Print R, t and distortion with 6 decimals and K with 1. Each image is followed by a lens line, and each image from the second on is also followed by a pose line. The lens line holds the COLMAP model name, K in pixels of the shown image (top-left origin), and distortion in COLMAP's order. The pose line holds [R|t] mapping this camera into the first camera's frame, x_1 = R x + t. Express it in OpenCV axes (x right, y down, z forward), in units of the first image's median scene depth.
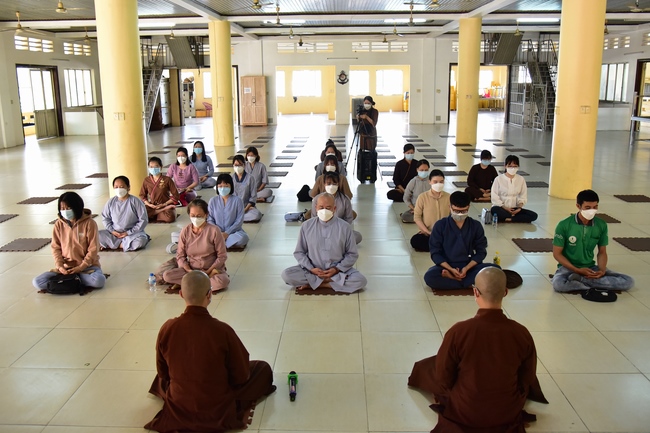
lens RADIAL K [[541.6, 0, 323.4], [0, 541.6, 188.6], [0, 0, 1]] dist [-0.056458, 0.015534]
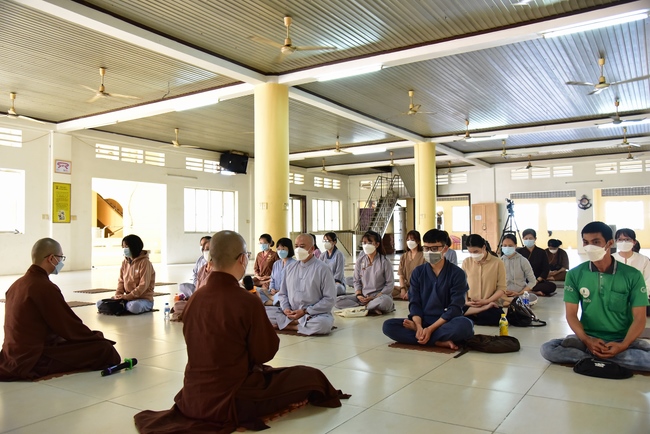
lens RADIAL K [[529.7, 0, 323.0], [0, 529.7, 218.8], [0, 0, 1]] dist [-0.024506, 0.008687]
pose [[0.855414, -0.015948, -0.517699, 0.135481], [-0.099185, 0.975984, -0.193953, 0.042638], [0.508358, 0.217259, 0.833289, 0.052912]]
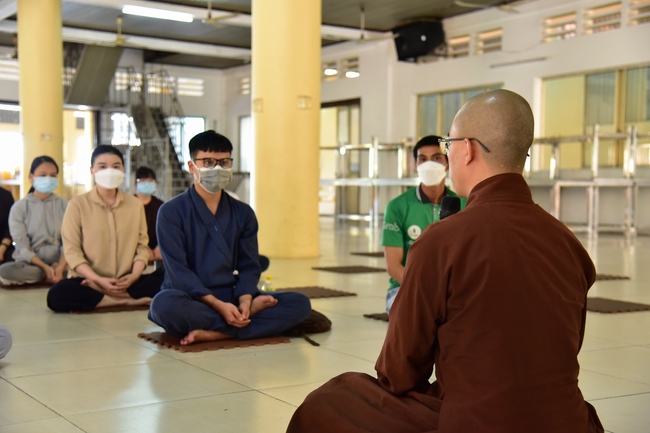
lens RADIAL K [[918.7, 0, 325.0], [0, 918.7, 216.5], [0, 0, 1]] dist [0.170937, 0.898348]
pose [[0.819235, 0.002664, 0.573452, -0.032198], [0.093291, 0.986049, -0.137856, 0.049728], [-0.565819, 0.166434, 0.807557, 0.076462]]
